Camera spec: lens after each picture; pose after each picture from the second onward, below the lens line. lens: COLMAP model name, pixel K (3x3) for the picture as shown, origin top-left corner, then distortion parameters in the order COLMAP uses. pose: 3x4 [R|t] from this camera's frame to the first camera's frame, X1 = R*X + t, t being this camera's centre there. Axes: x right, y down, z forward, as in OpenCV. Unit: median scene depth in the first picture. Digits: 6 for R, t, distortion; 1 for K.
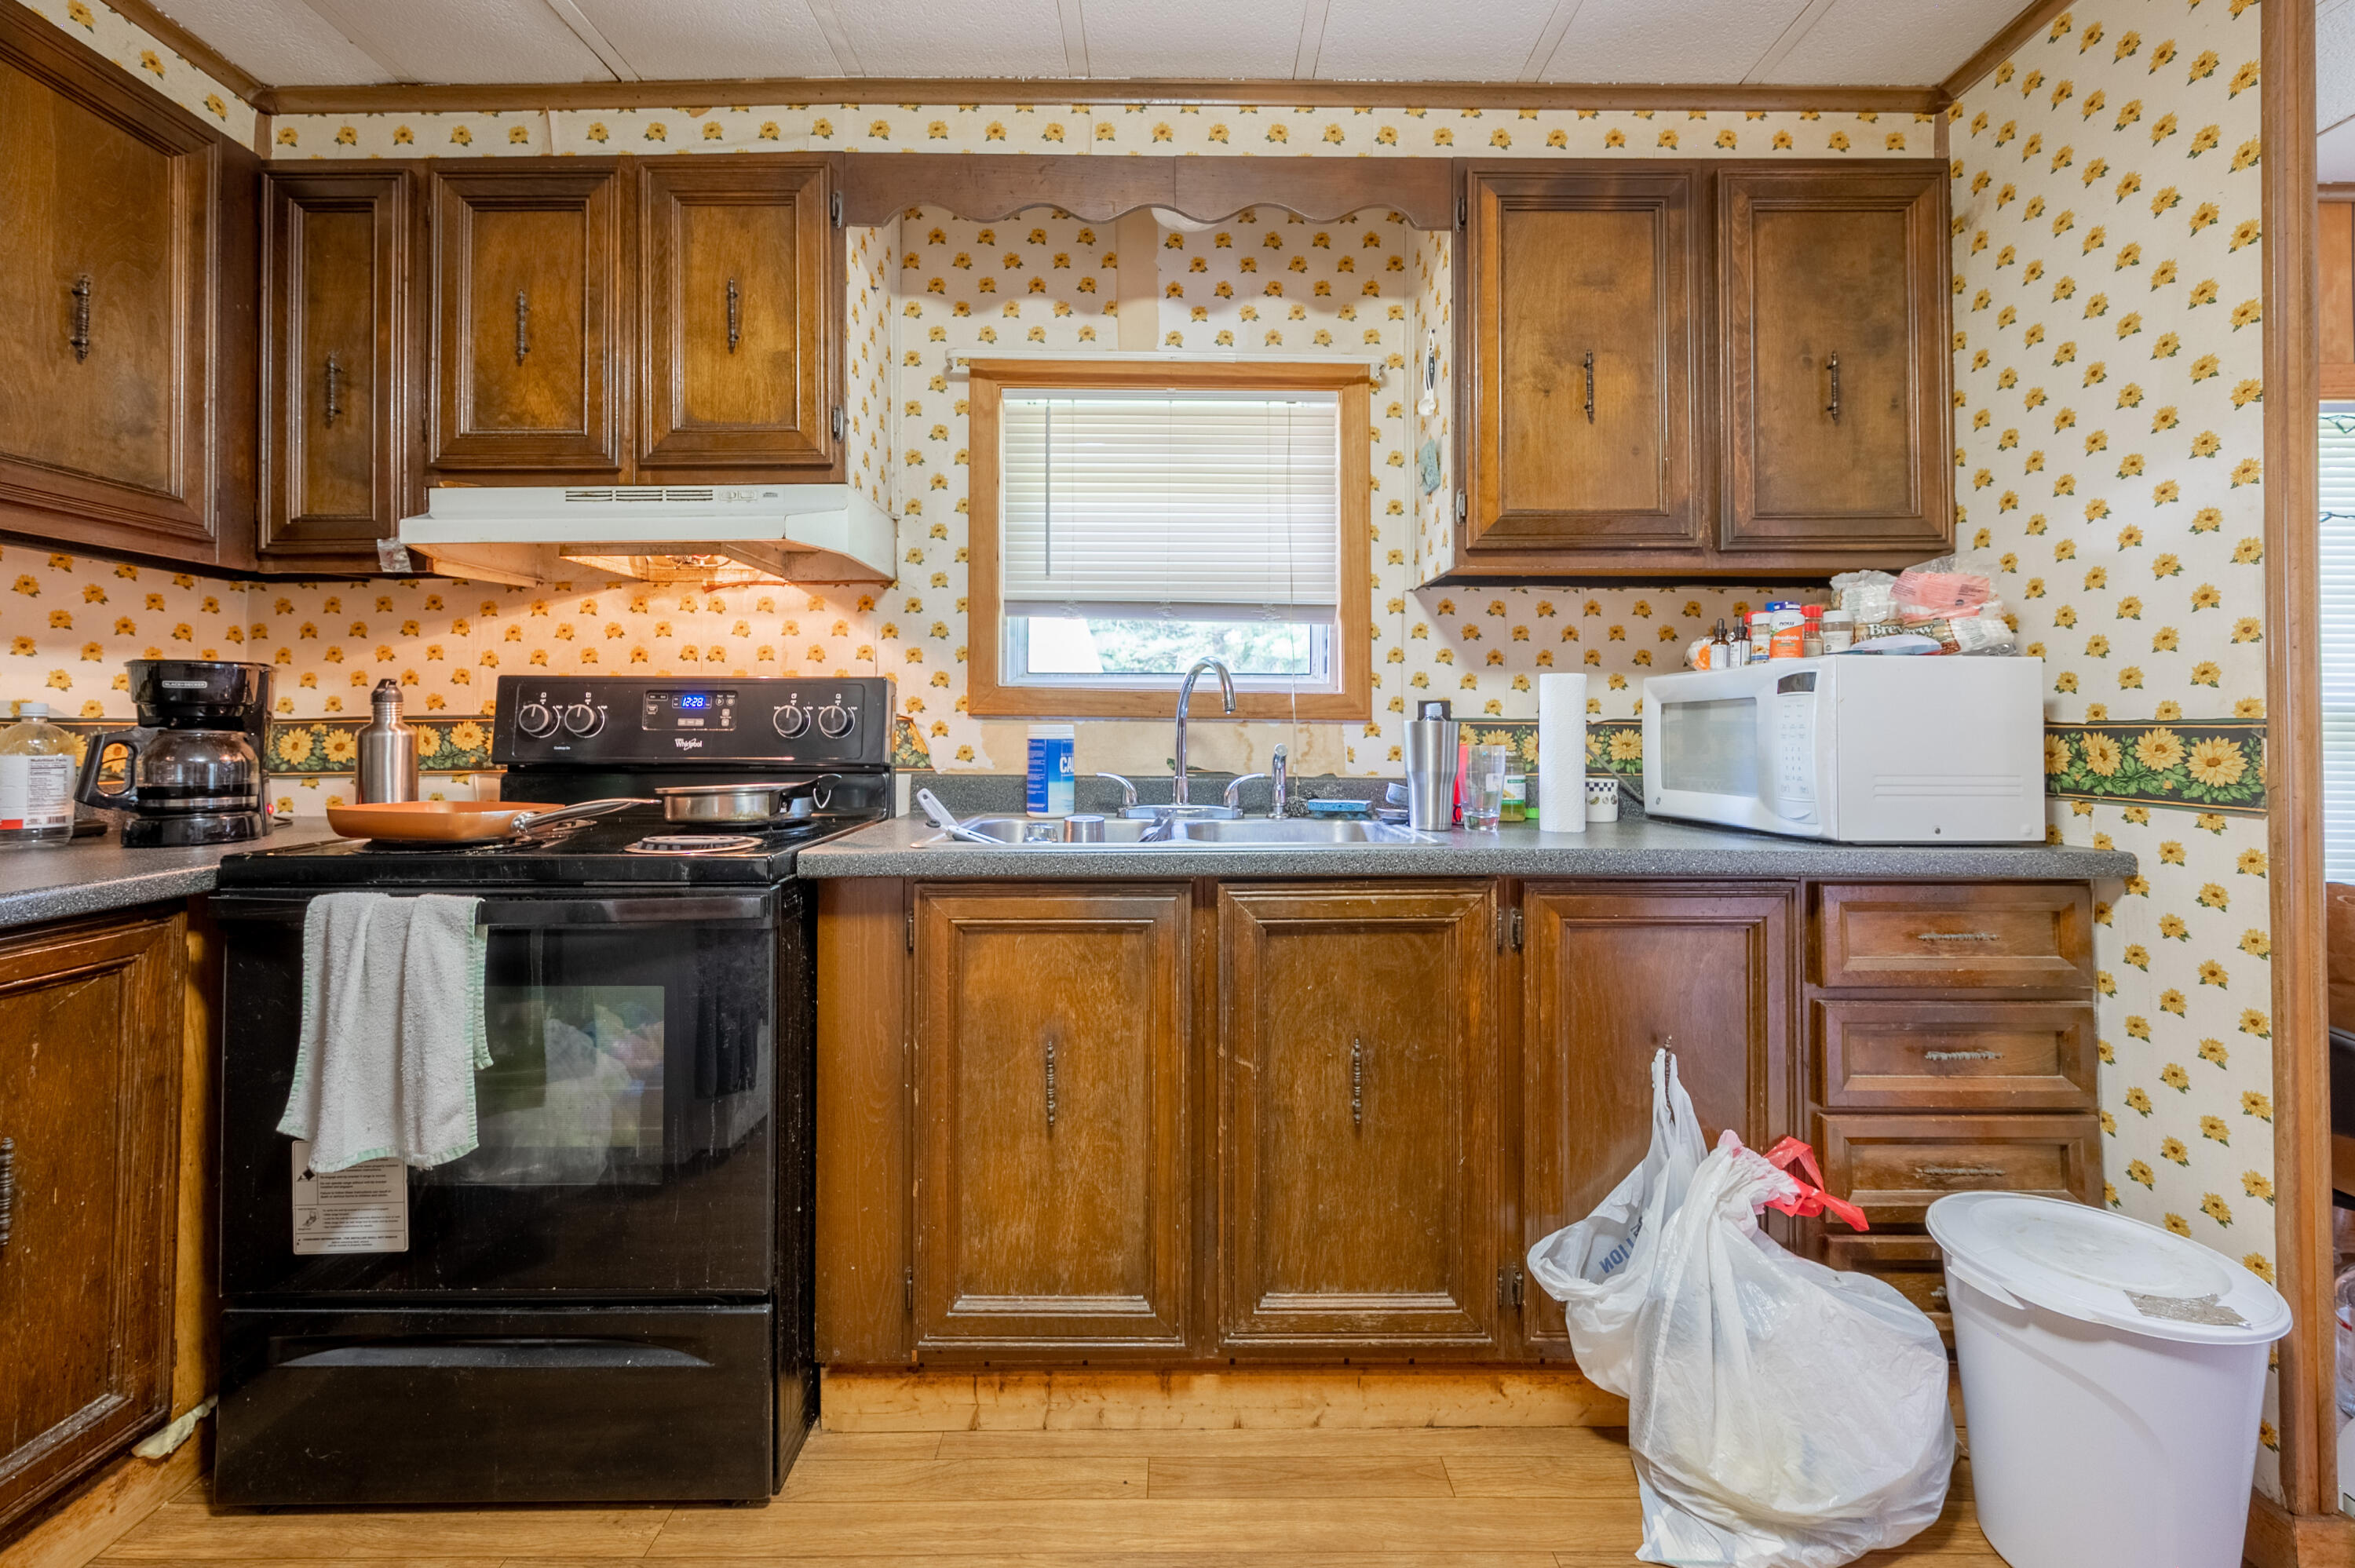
lens RADIAL K [[956.9, 0, 1217.8], [0, 956.9, 720.4], [0, 0, 1]] dist [-0.002941, 0.001421]
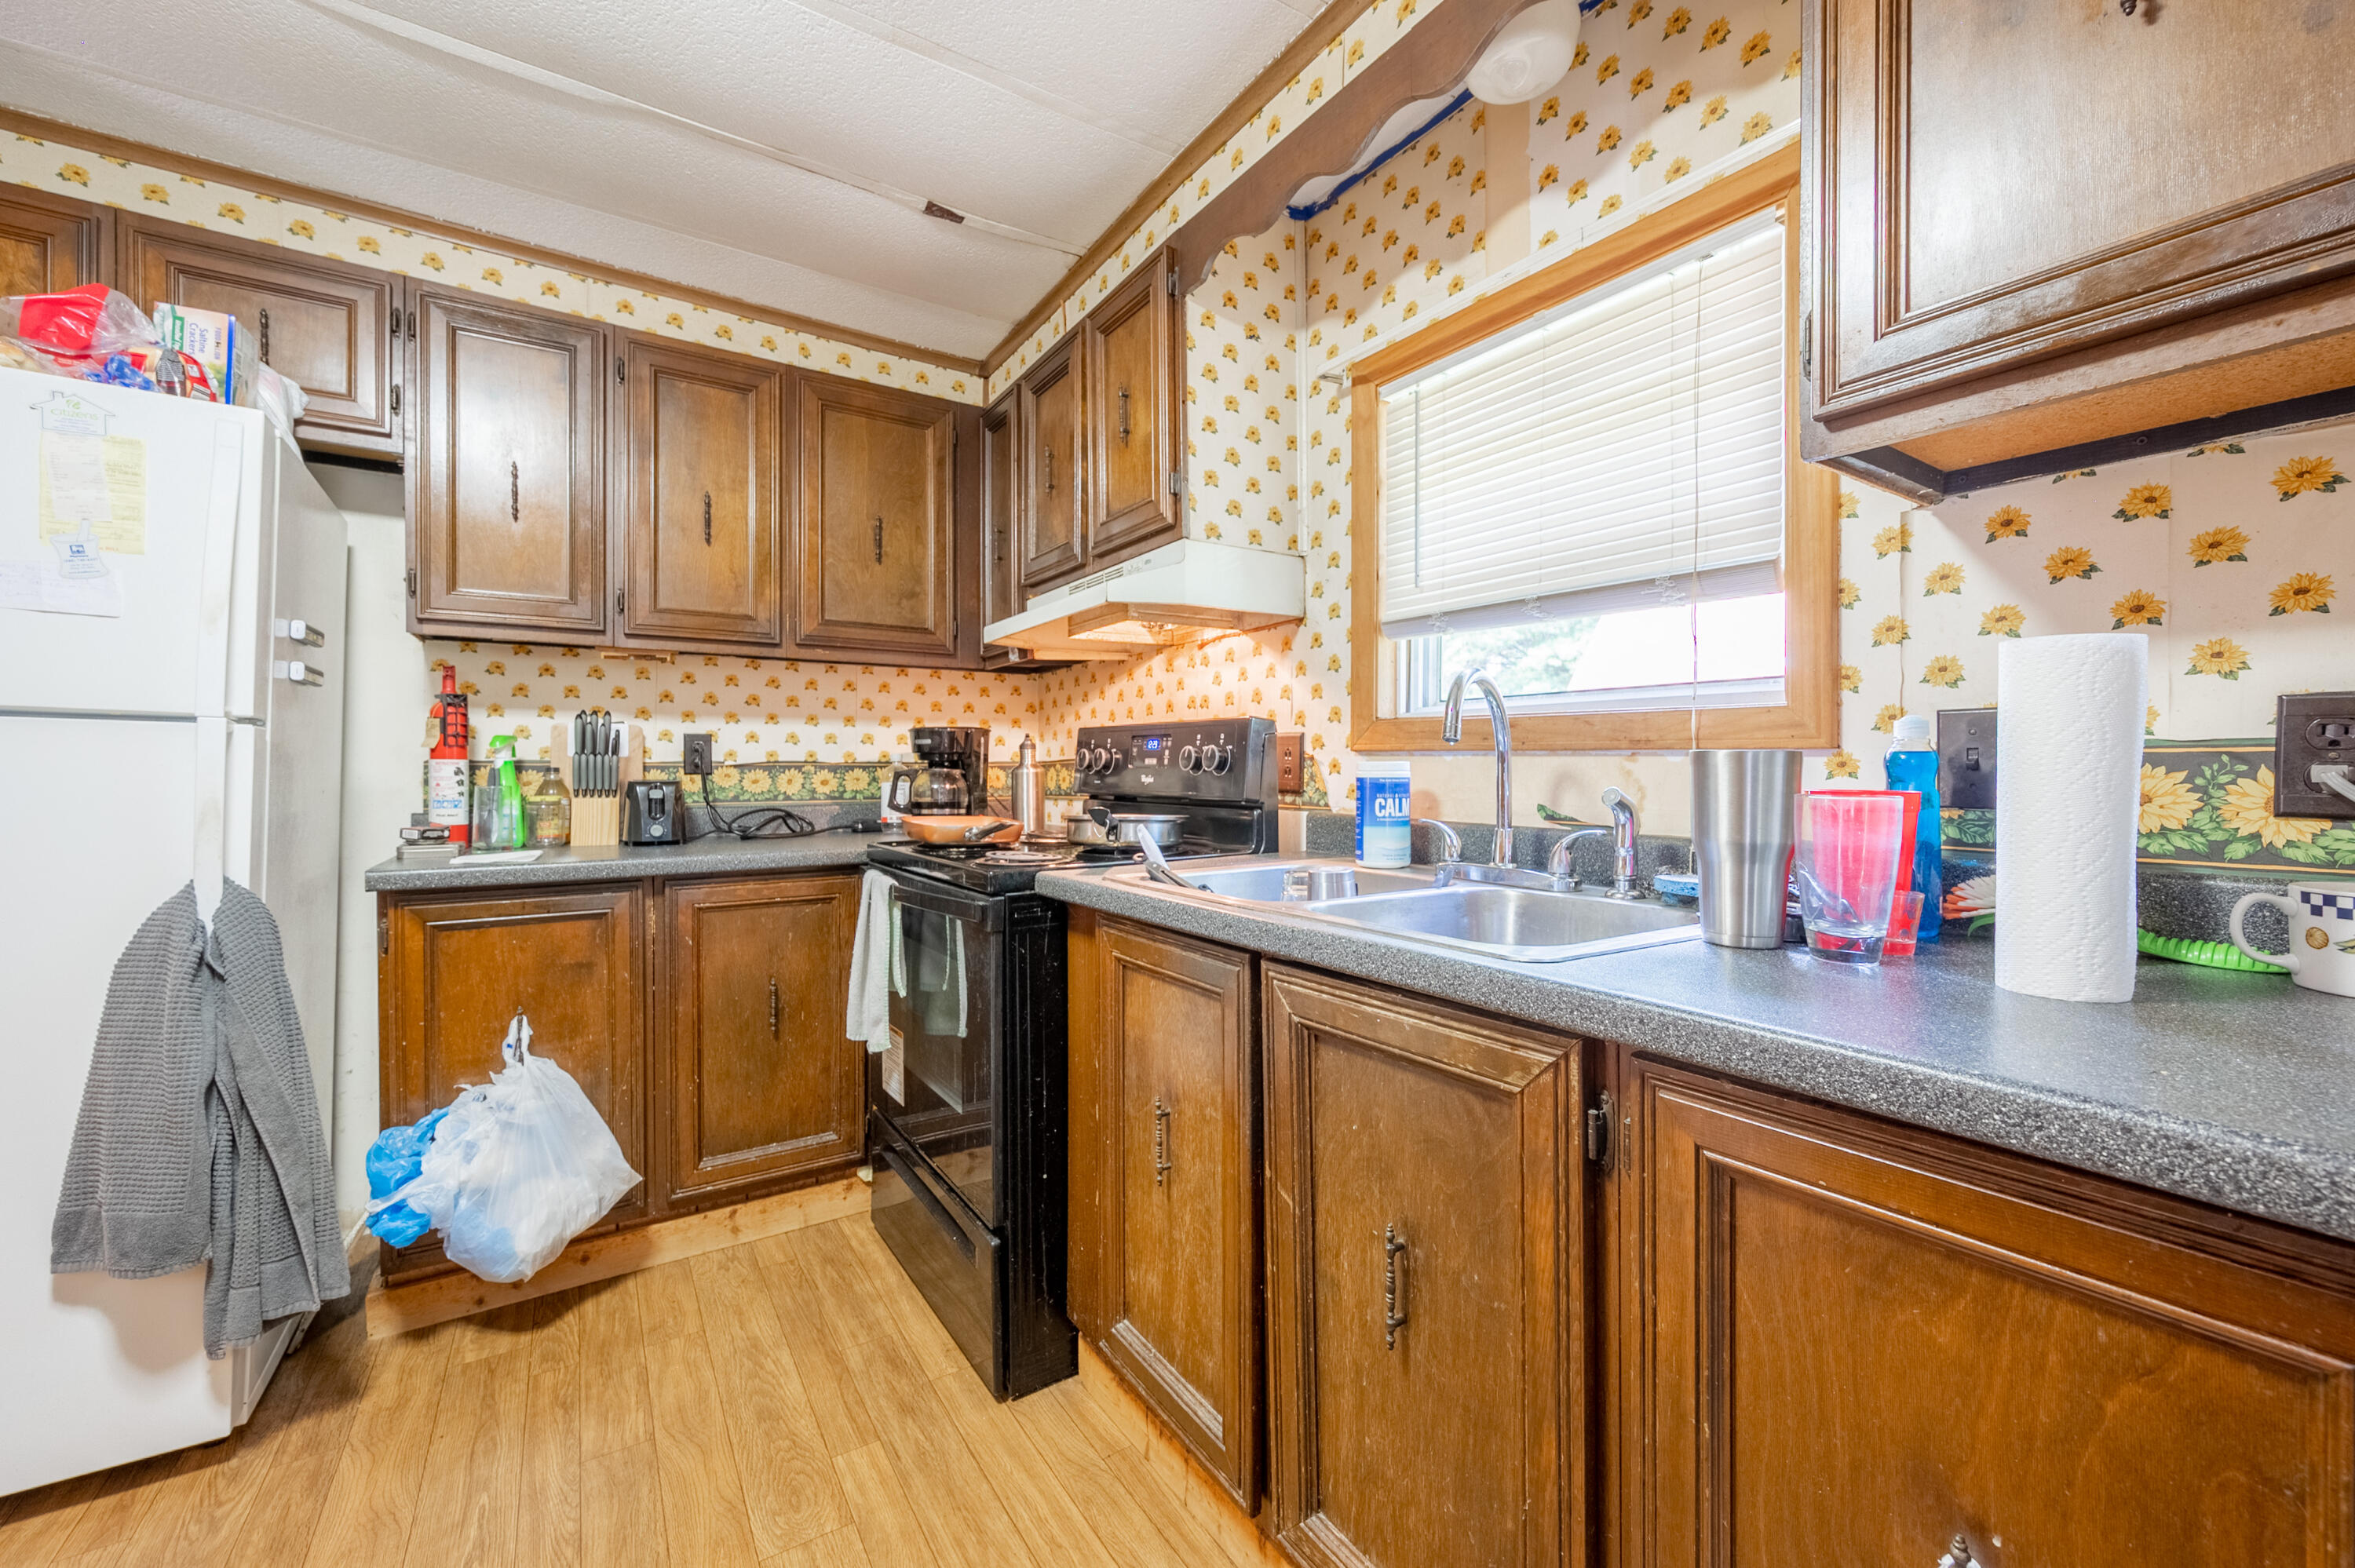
lens RADIAL K [[956.9, 0, 1172.7], [0, 956.9, 771.6], [0, 0, 1]] dist [-0.002941, 0.001421]
pose [[0.531617, 0.001545, -0.846983, 0.479848], [0.012290, 0.999879, 0.009538, 0.003630], [0.846896, -0.015479, 0.531534, 0.388305]]
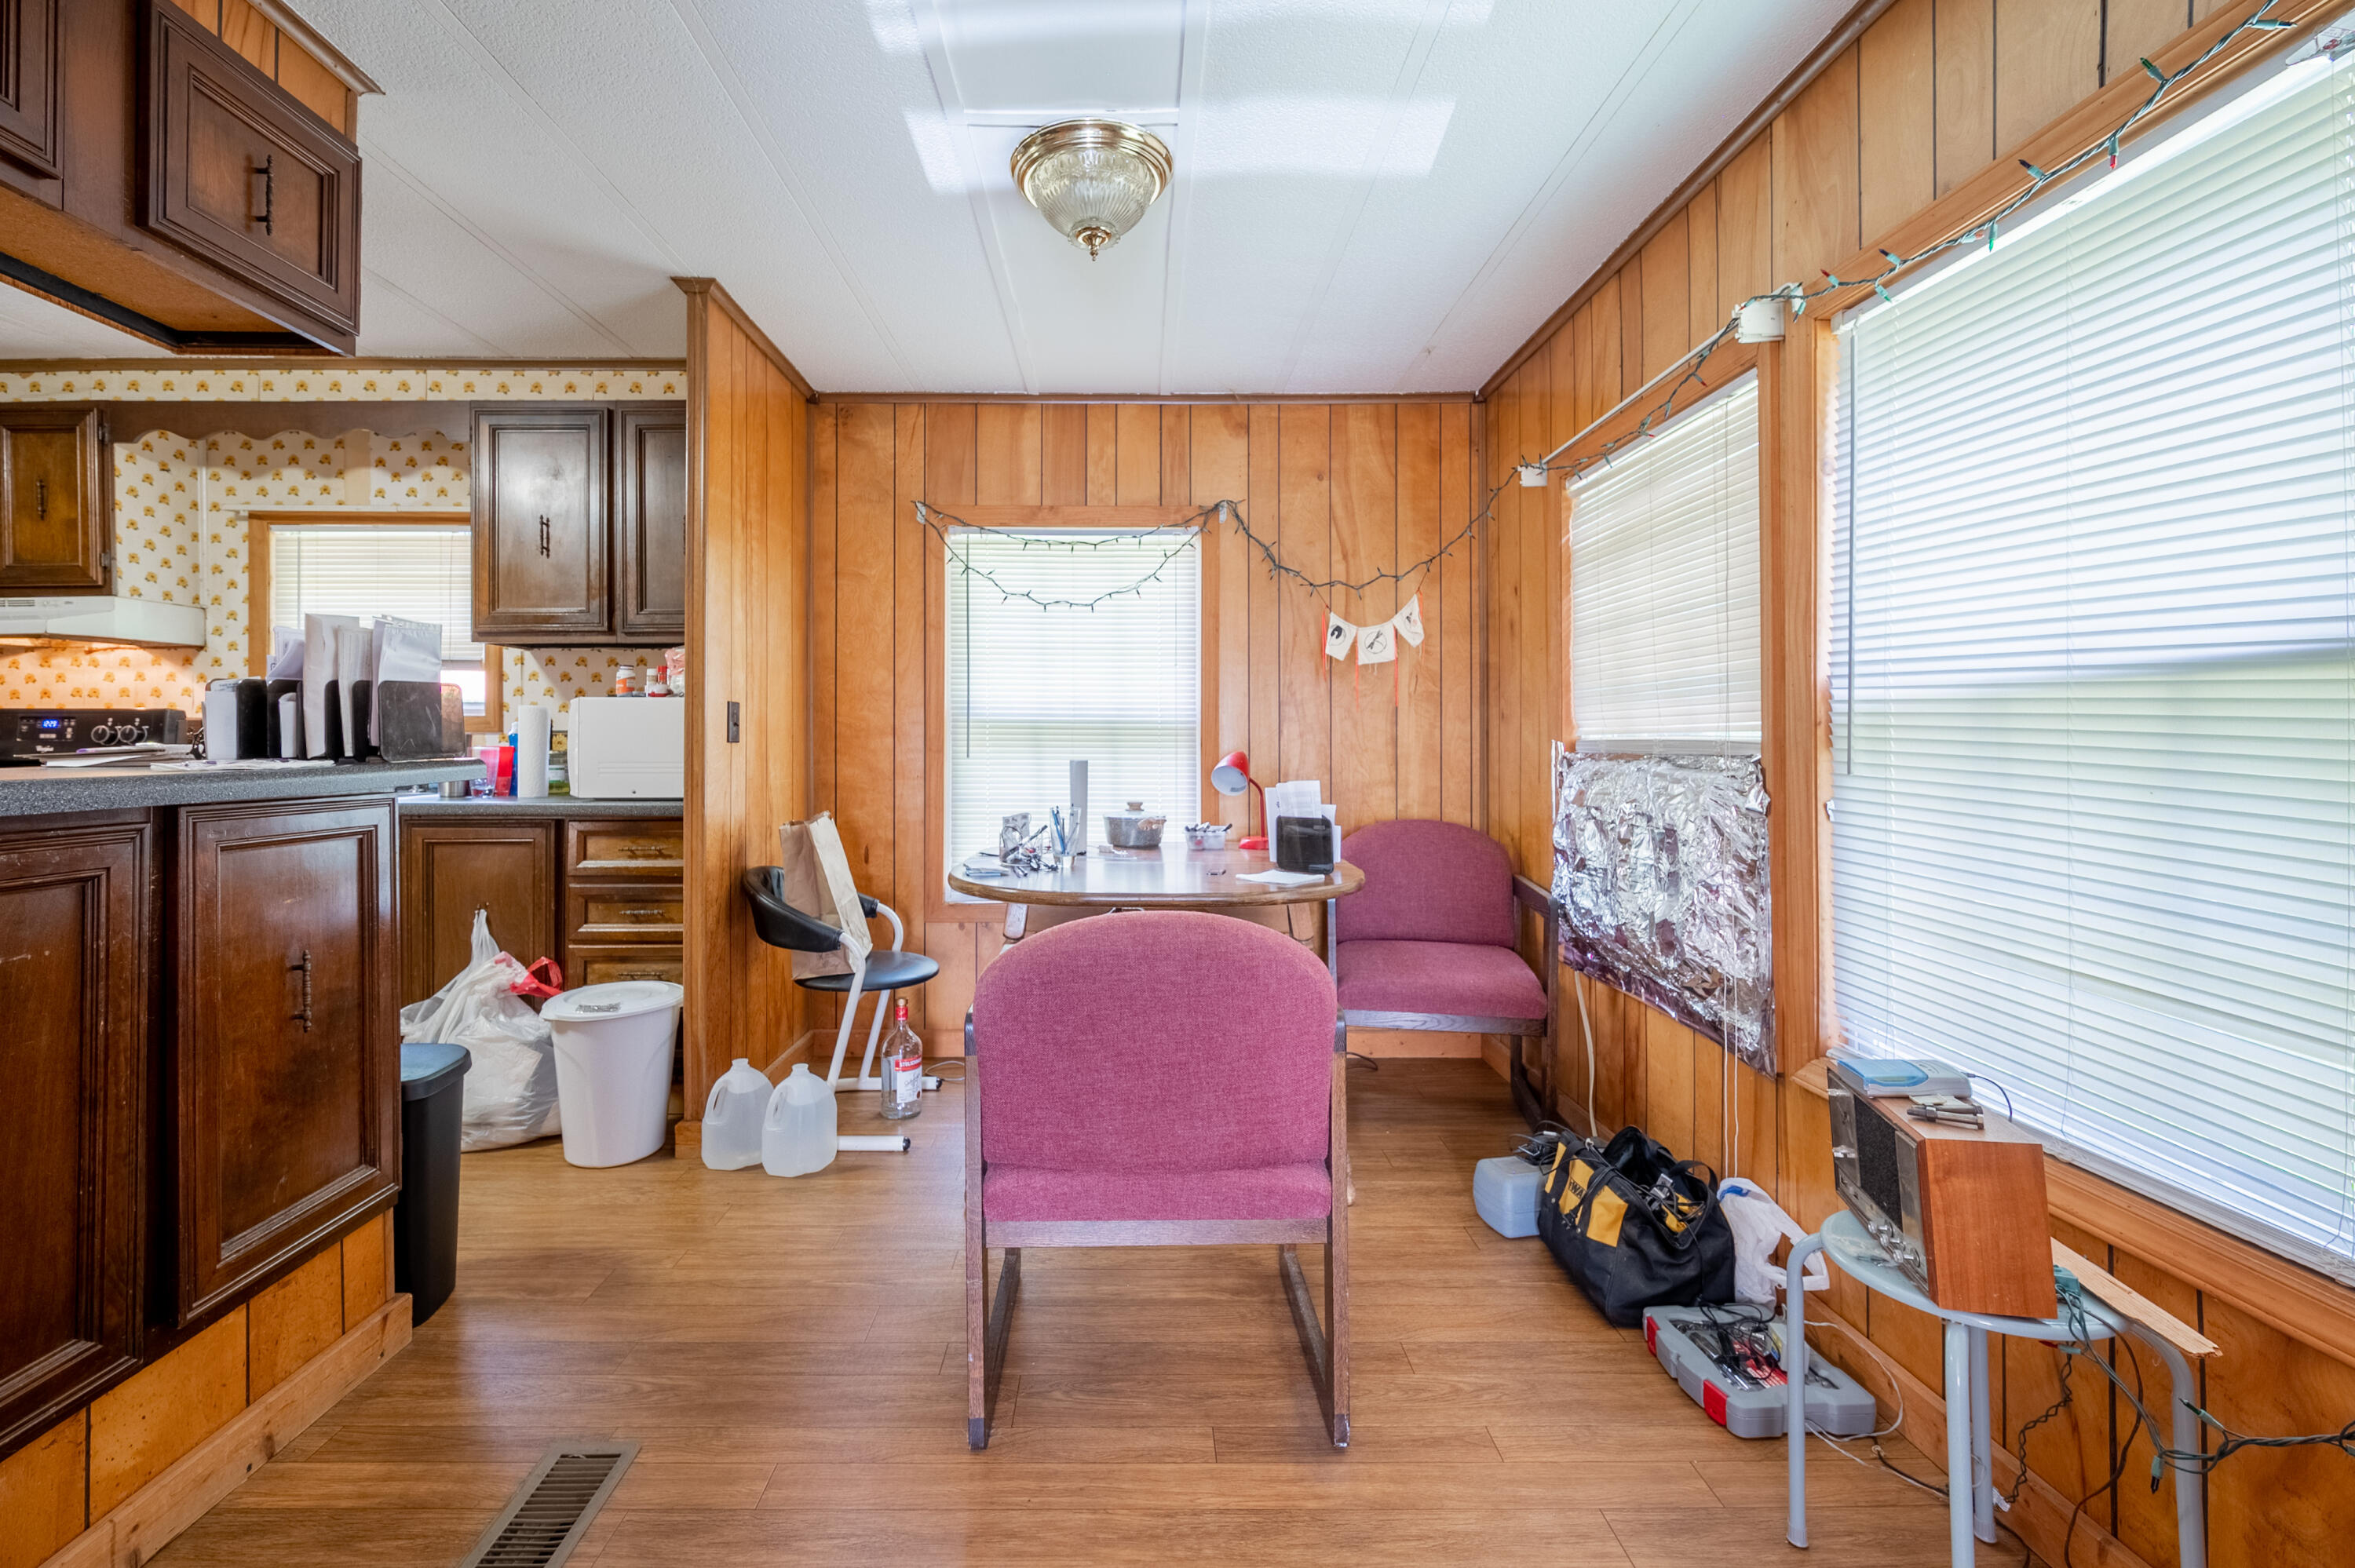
lens RADIAL K [[956.9, 0, 1109.7], [0, 956.9, 735.0], [0, 0, 1]] dist [-0.002941, 0.001421]
pose [[0.999983, -0.005859, -0.000349, 1.296745], [0.005862, 0.999937, 0.009526, -0.004561], [0.000293, -0.009528, 0.999955, -0.659610]]
